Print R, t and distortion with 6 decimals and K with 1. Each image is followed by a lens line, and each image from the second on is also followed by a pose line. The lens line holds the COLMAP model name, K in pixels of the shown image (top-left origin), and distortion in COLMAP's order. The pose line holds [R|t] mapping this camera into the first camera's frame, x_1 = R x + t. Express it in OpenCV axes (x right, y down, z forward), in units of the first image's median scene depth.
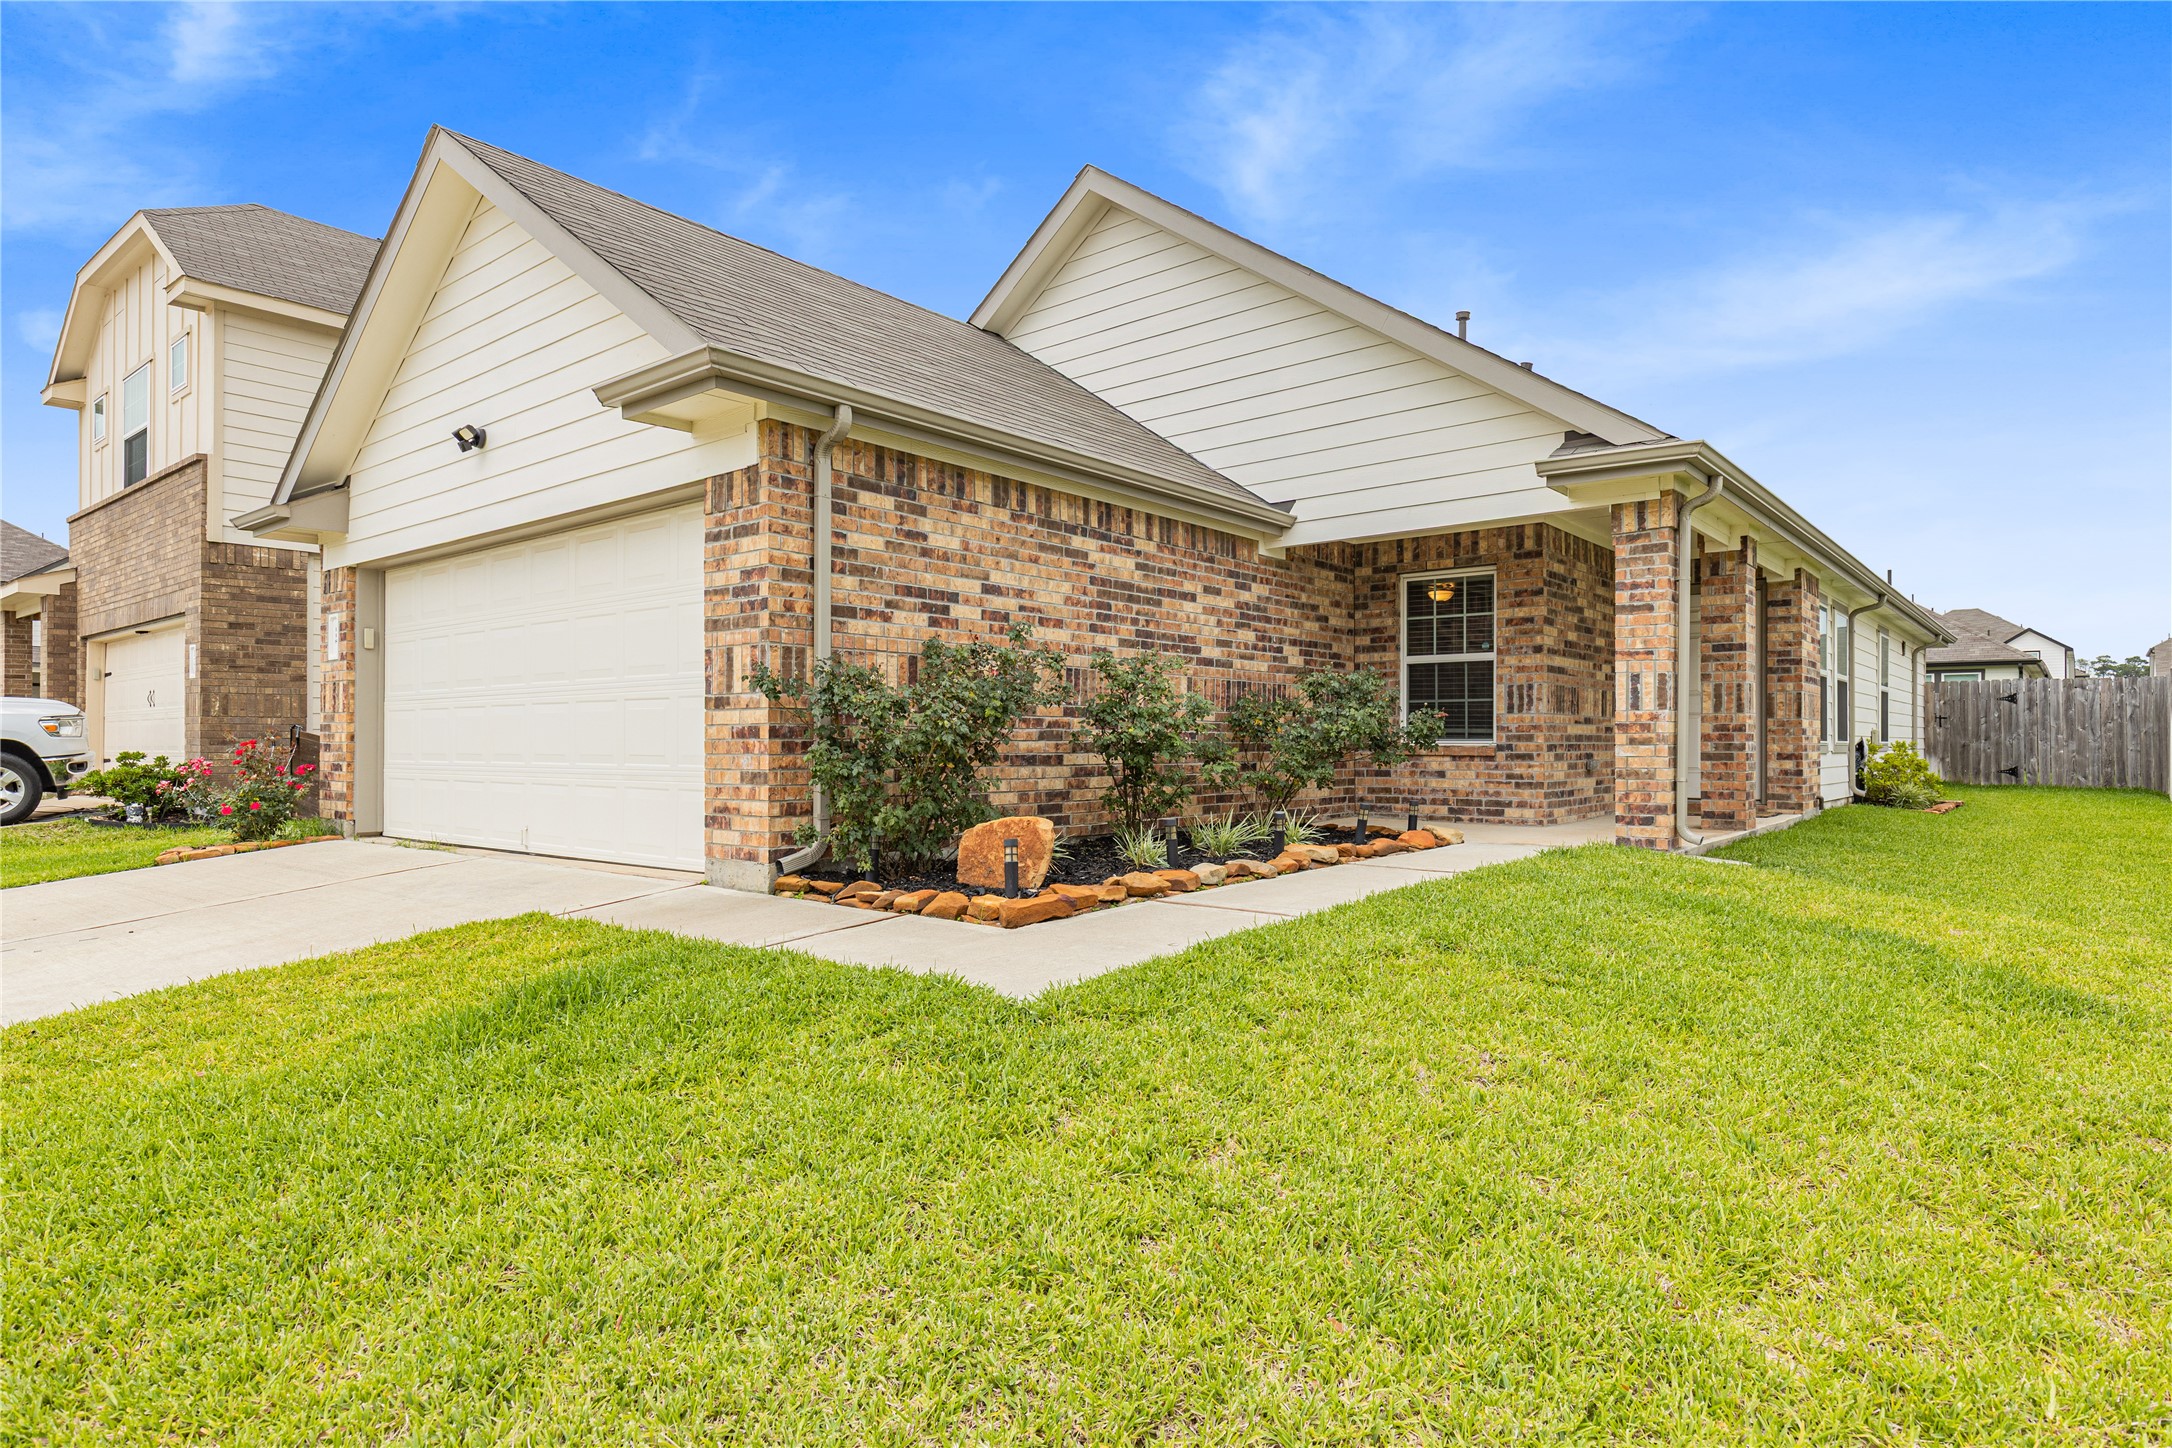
lens RADIAL K [[1256.3, 0, 1087.1], [0, 1256.3, 718.5], [0, 0, 1]] dist [0.014832, -0.000395]
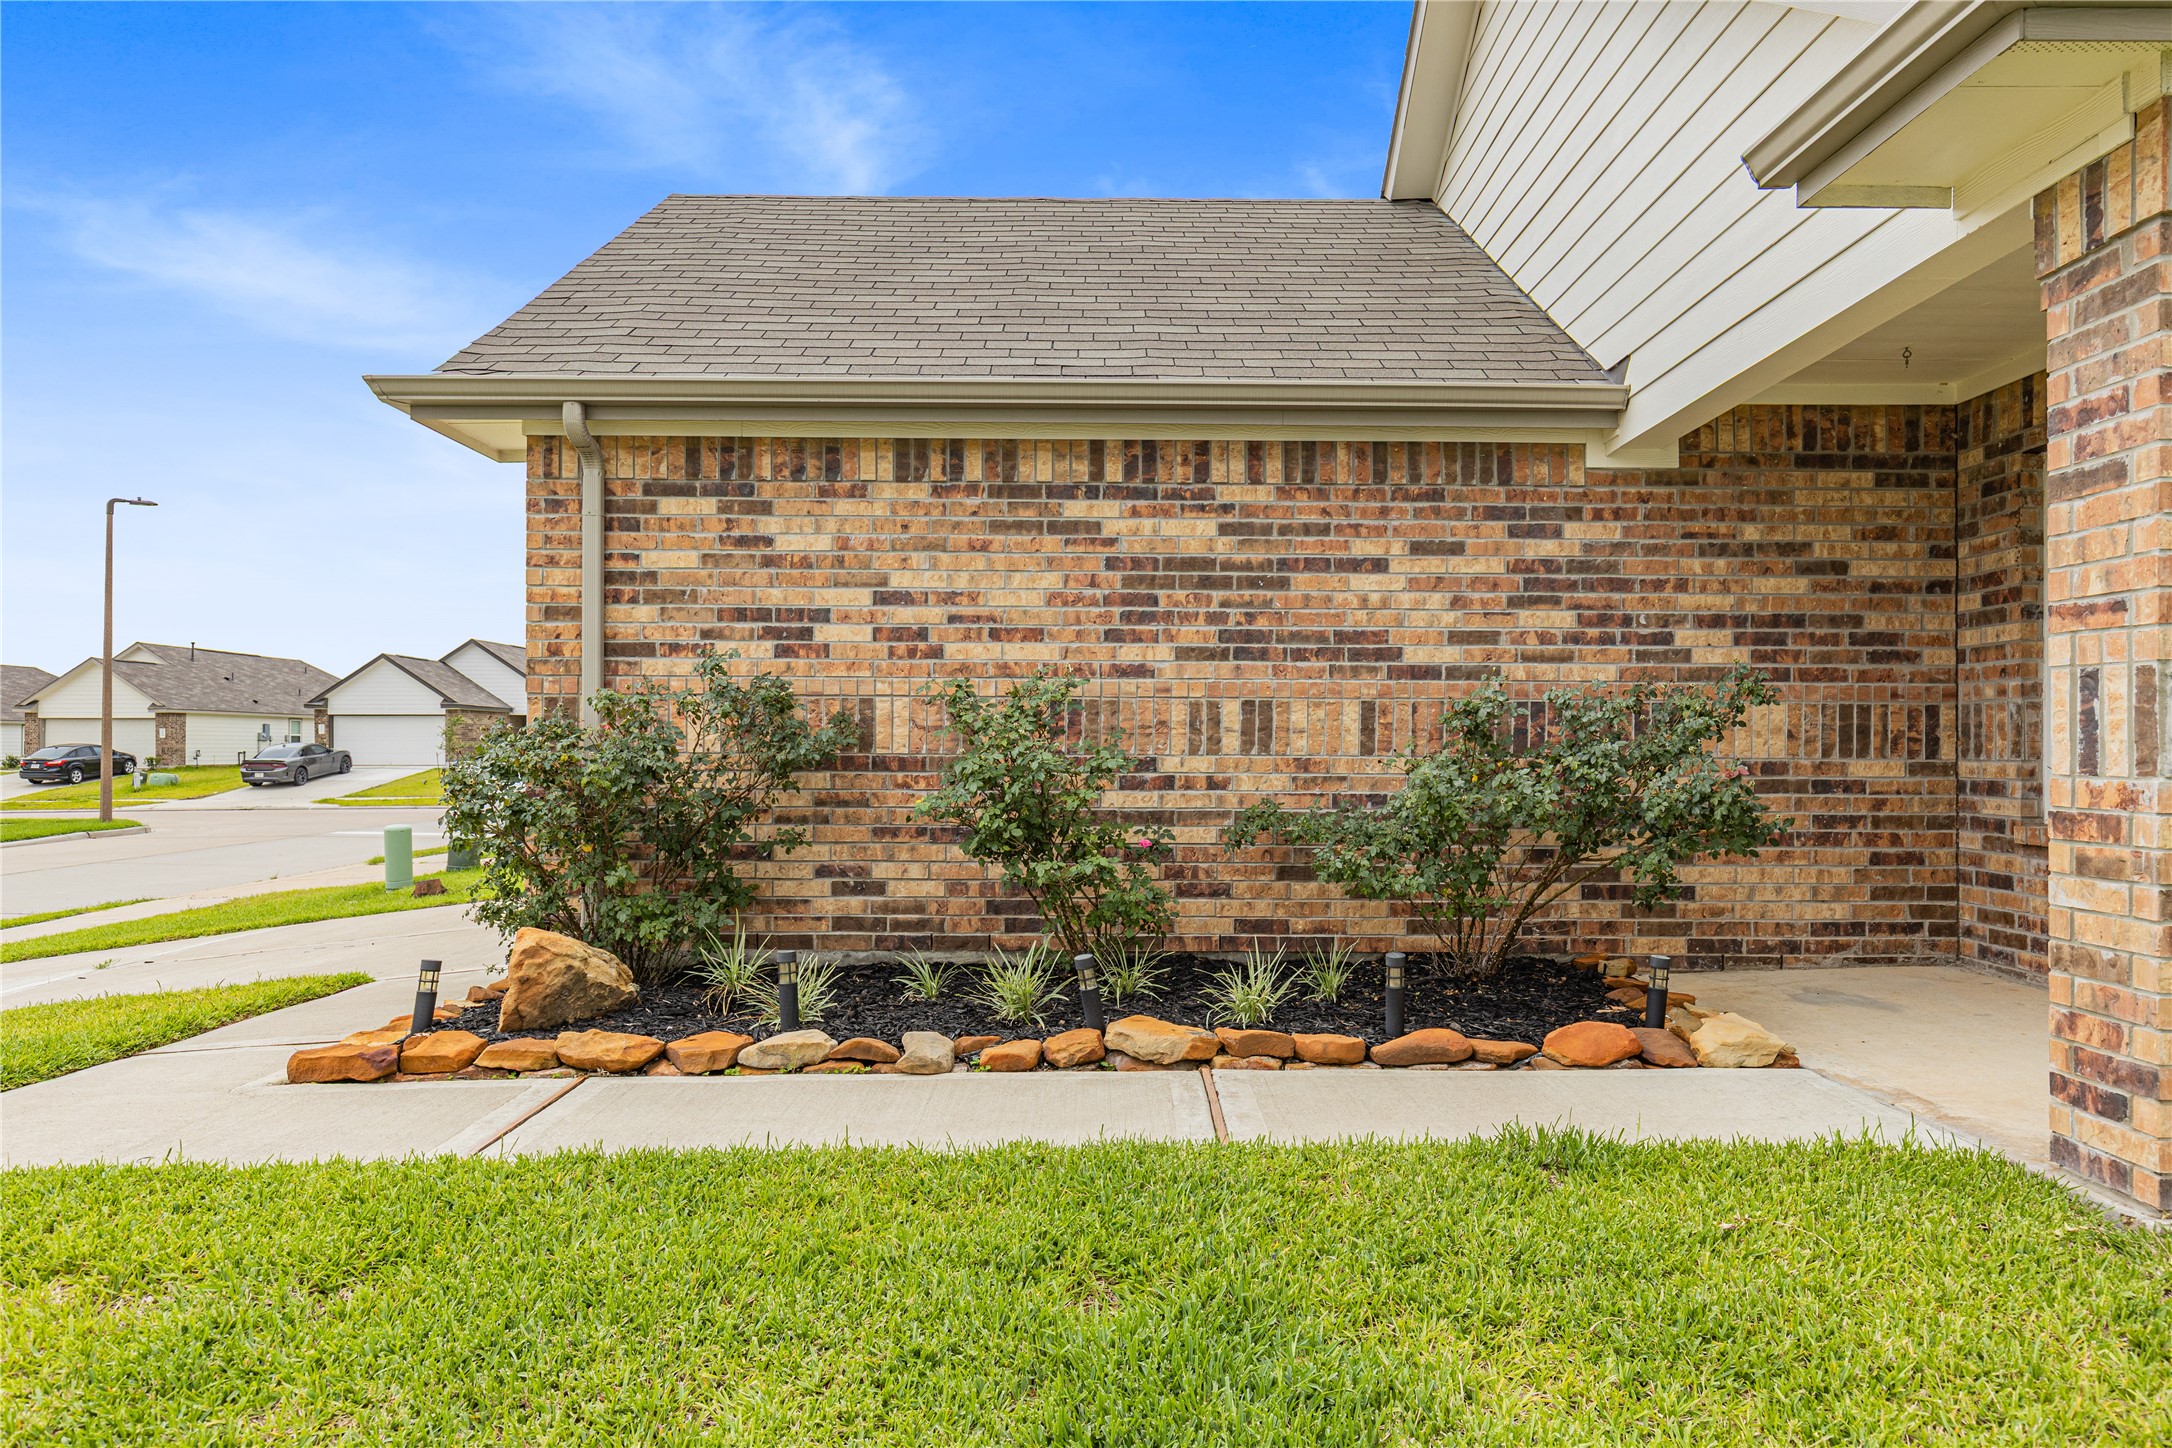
lens RADIAL K [[1341.9, 0, 1086.6], [0, 1341.9, 730.6], [0, 0, 1]] dist [-0.000998, 0.001036]
pose [[0.623169, -0.009178, -0.782033, 0.548437], [0.013059, 0.999914, -0.001329, -0.021910], [0.781978, -0.009384, 0.623235, 0.556543]]
